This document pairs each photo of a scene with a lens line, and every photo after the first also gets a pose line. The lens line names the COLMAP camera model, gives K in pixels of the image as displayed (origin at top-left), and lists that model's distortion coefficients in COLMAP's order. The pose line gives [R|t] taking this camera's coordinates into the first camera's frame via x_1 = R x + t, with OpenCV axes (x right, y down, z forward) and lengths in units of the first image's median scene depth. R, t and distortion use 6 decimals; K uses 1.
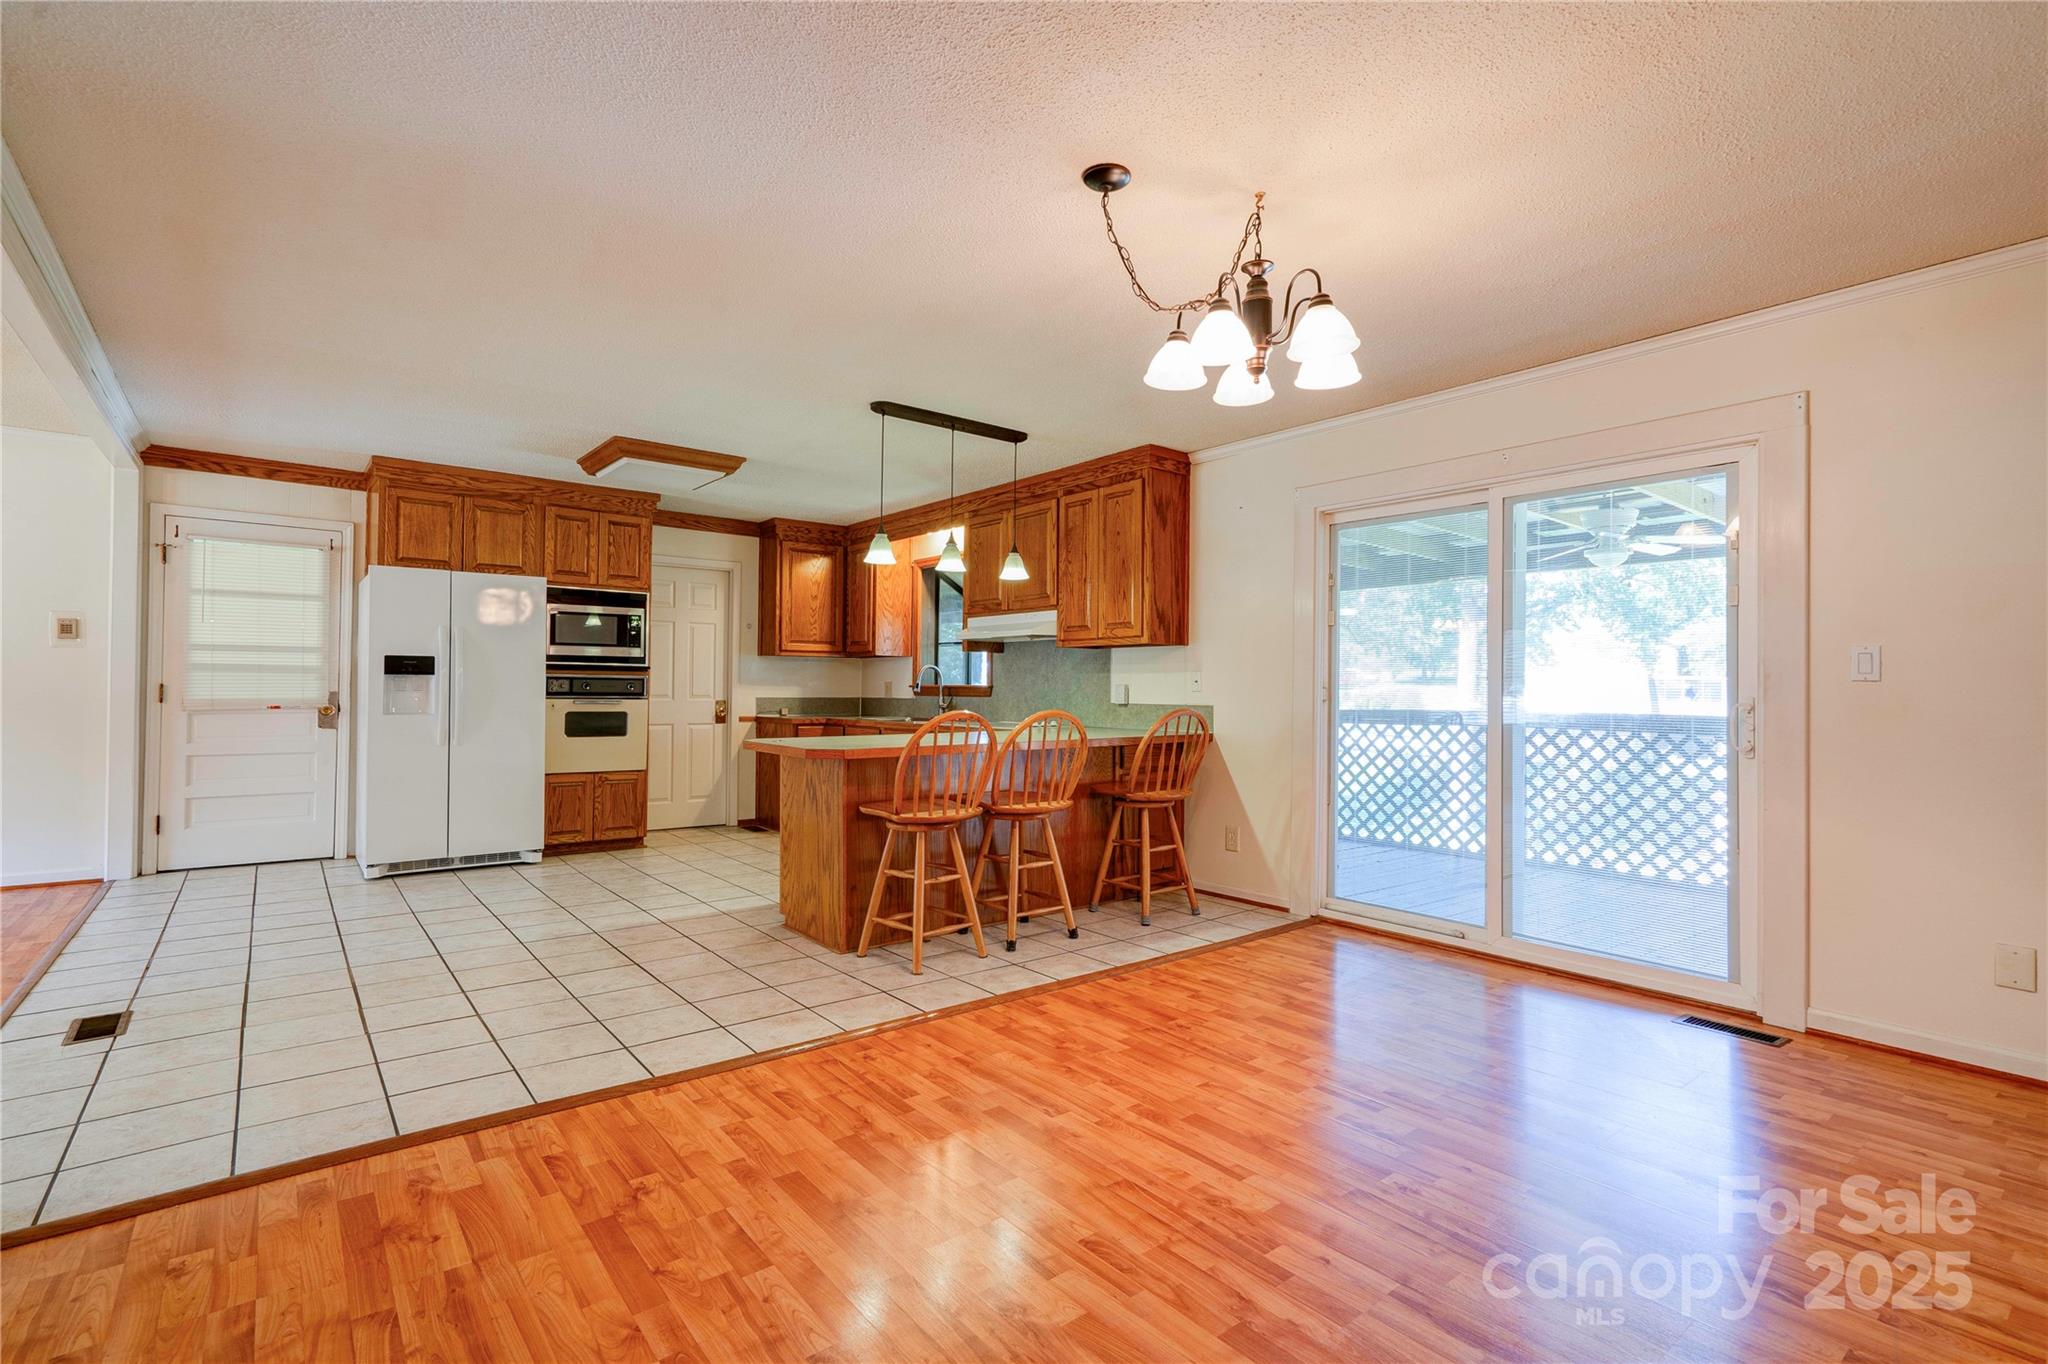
lens RADIAL K [[959.2, 0, 1003.5], [0, 959.2, 677.2], [0, 0, 1]] dist [-0.001188, 0.015701]
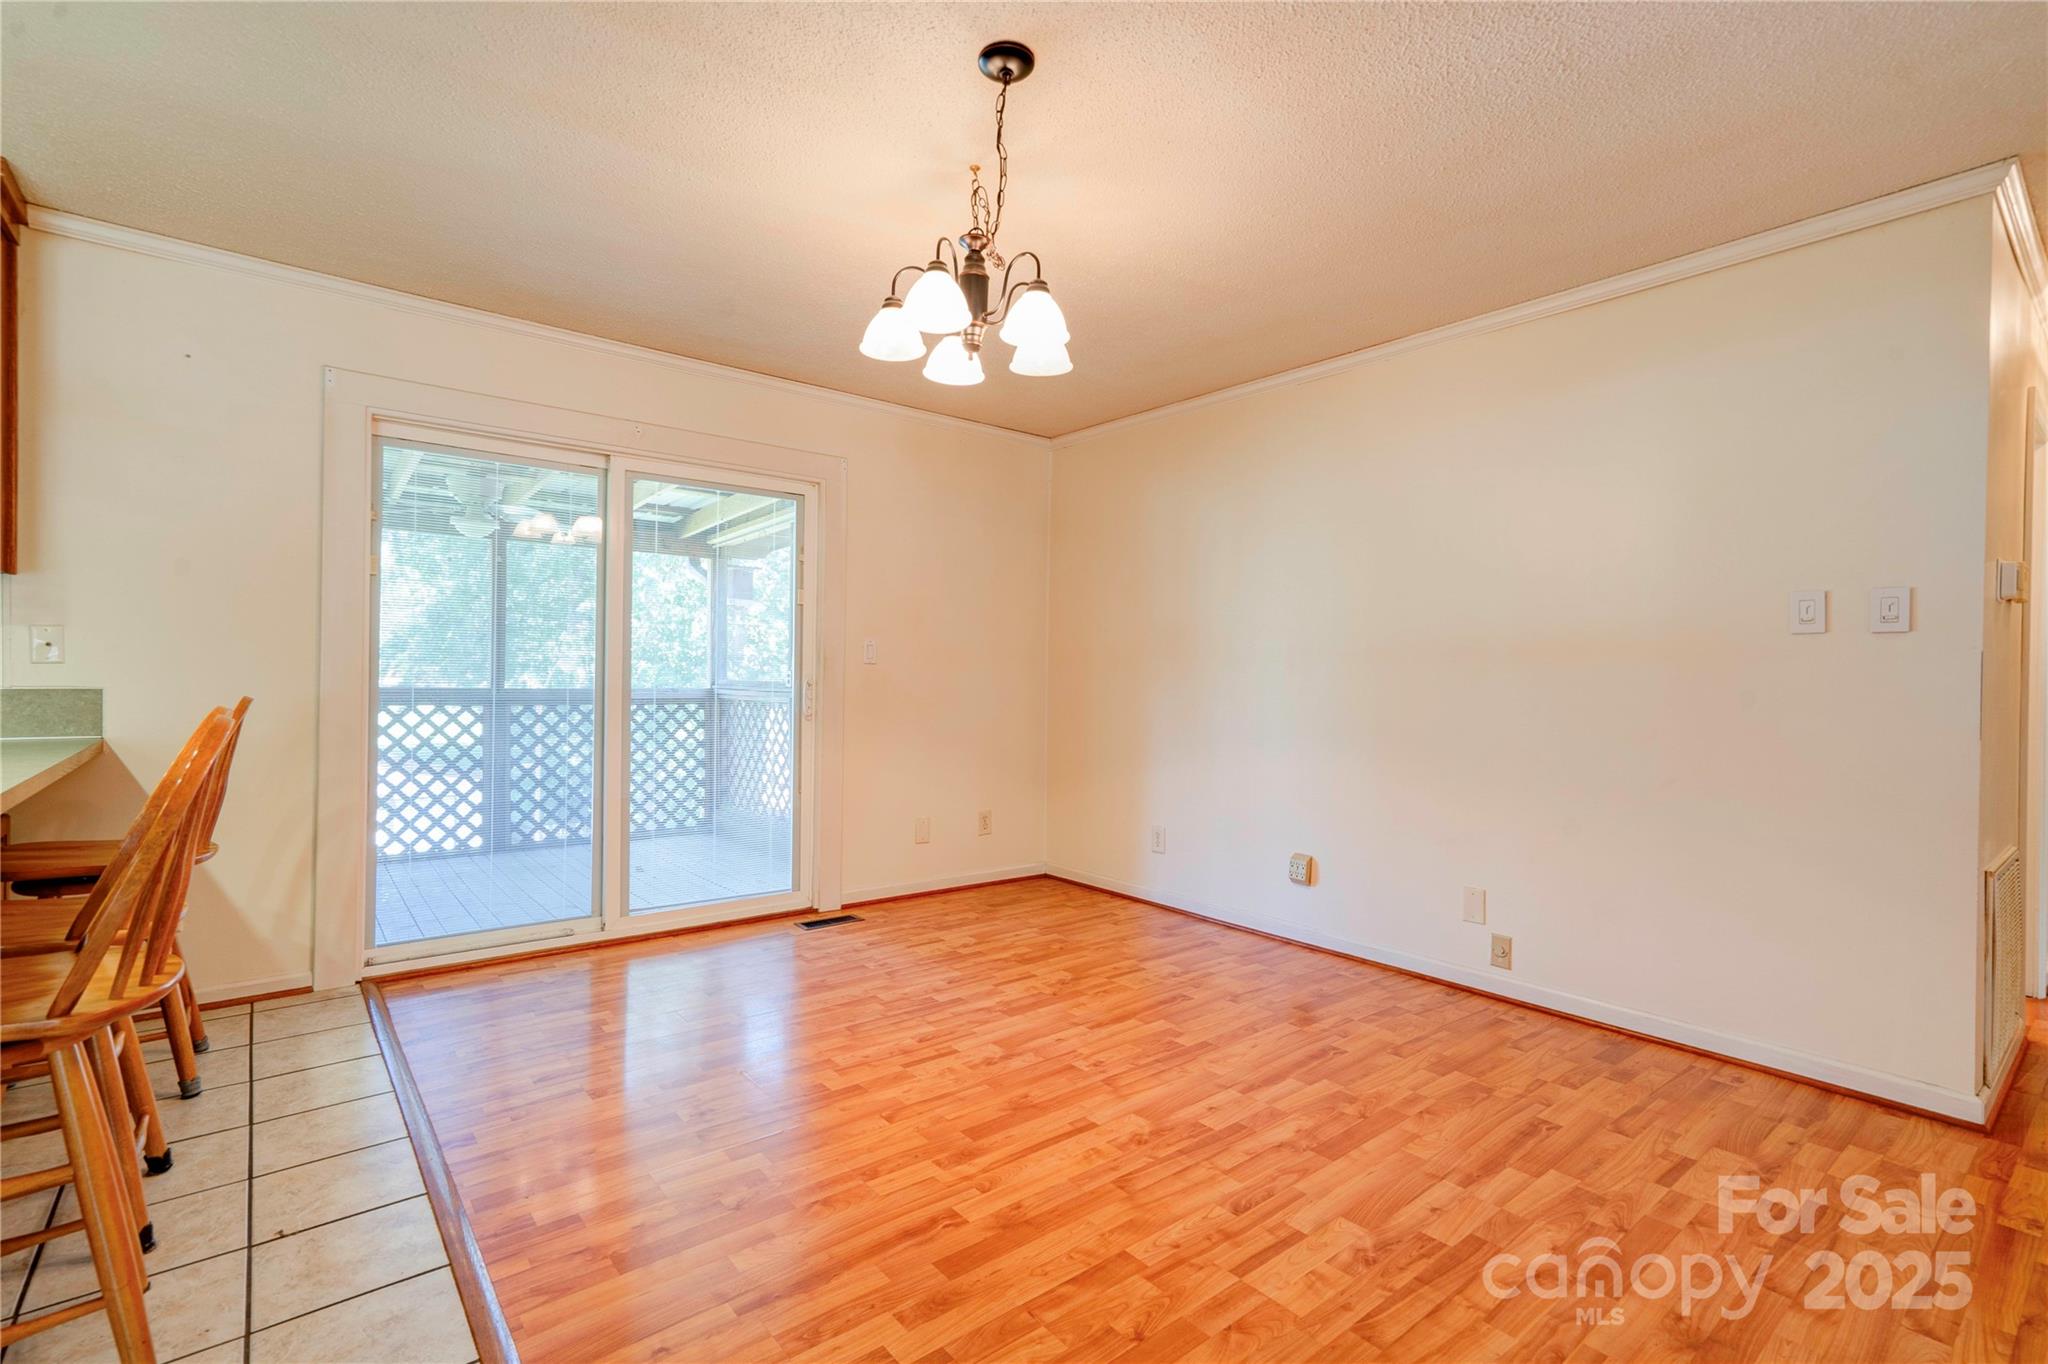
lens RADIAL K [[938.8, 0, 1014.0], [0, 938.8, 680.3], [0, 0, 1]] dist [-0.011825, 0.016992]
pose [[-0.026121, -0.012234, 0.999584, -0.324686], [-0.028536, 0.999527, 0.011488, 0.003058], [-0.999251, -0.028224, -0.026458, 0.455562]]
